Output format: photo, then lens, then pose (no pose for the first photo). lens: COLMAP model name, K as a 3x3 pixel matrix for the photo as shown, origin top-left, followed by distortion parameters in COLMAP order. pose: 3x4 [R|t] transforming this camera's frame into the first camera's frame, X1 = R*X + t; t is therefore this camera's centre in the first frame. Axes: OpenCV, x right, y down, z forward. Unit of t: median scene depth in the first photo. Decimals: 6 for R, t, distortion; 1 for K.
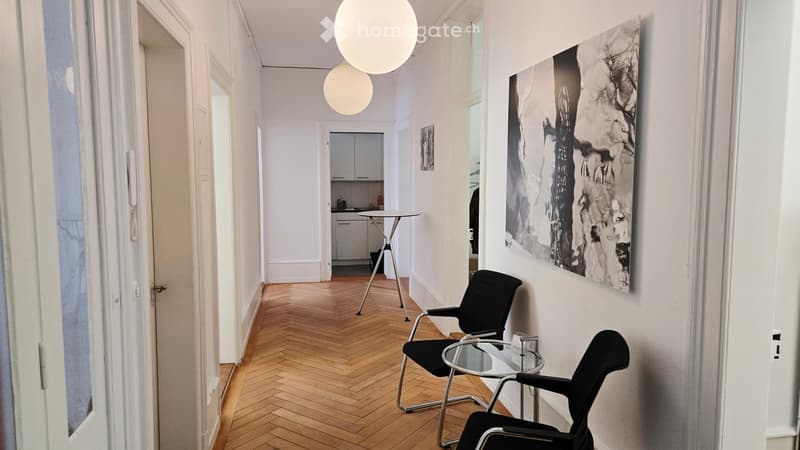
lens RADIAL K [[547.2, 0, 400.3], [0, 547.2, 223.3], [0, 0, 1]] dist [0.021544, -0.003946]
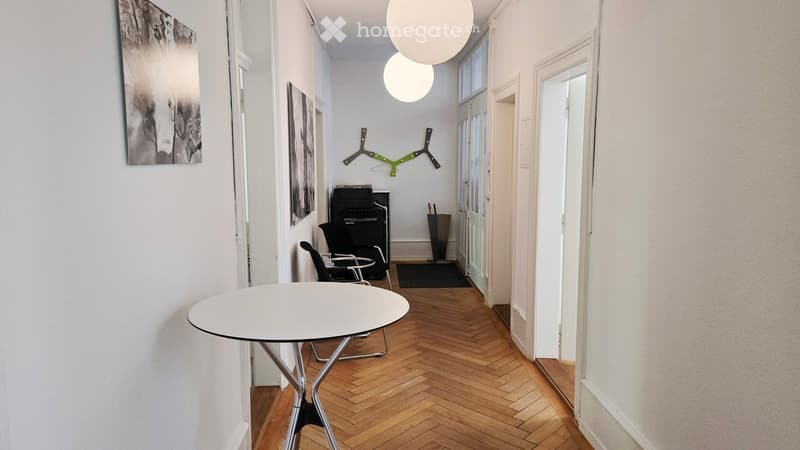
lens RADIAL K [[547.2, 0, 400.6], [0, 547.2, 224.1], [0, 0, 1]] dist [0.021544, -0.003946]
pose [[-0.991432, -0.012151, 0.130058, -0.289722], [0.015828, 0.977152, 0.211951, -0.318566], [-0.129662, 0.212193, -0.968587, 3.229145]]
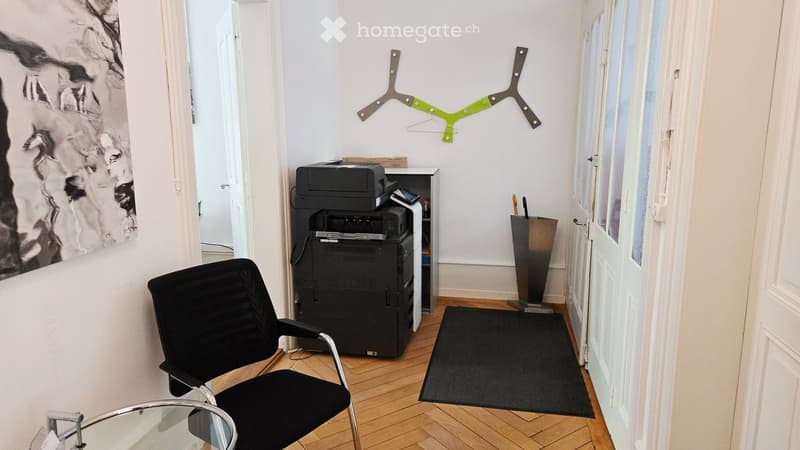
lens RADIAL K [[547.2, 0, 399.5], [0, 547.2, 227.5], [0, 0, 1]] dist [0.021544, -0.003946]
pose [[-0.939616, -0.065433, 0.335917, -0.271894], [0.032526, 0.960035, 0.277983, -0.116119], [-0.340681, 0.272123, -0.899936, 1.556728]]
